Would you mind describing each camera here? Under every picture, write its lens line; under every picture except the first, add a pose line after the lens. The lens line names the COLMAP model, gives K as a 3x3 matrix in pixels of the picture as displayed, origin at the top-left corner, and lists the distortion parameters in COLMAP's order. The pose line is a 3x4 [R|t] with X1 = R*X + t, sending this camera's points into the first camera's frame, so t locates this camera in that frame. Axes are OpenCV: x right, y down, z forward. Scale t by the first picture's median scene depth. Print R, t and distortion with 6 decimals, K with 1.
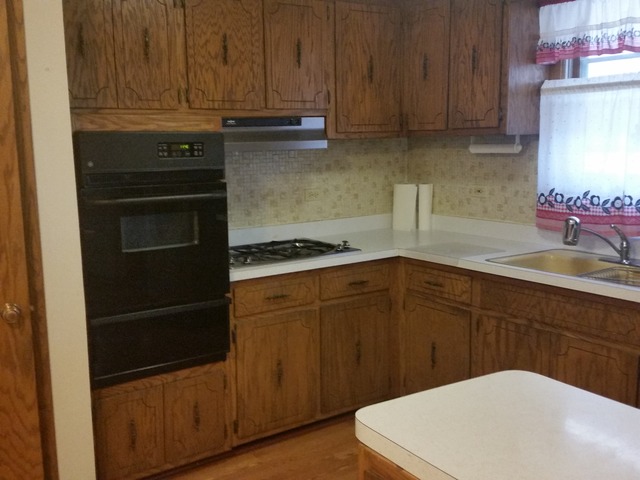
lens RADIAL K [[688.0, 0, 321.0], [0, 688.0, 243.1], [0, 0, 1]] dist [0.078892, 0.000000]
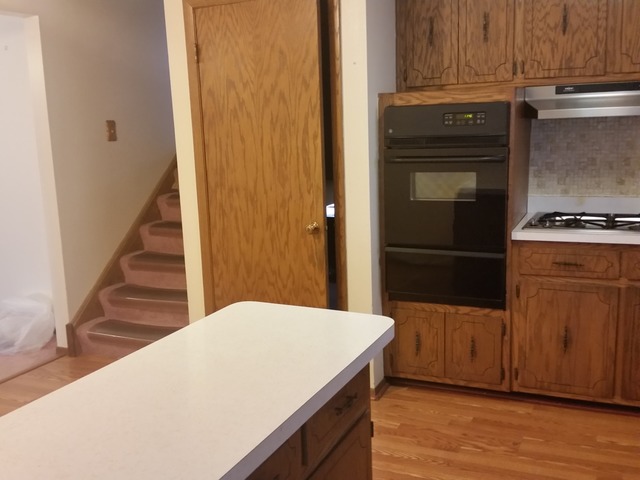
lens RADIAL K [[688.0, 0, 314.1], [0, 688.0, 237.0], [0, 0, 1]] dist [0.078892, 0.000000]
pose [[0.528848, 0.149541, -0.835438, 0.594871], [-0.107413, 0.988233, 0.108896, -0.032643], [0.841892, 0.032147, 0.538687, 0.137523]]
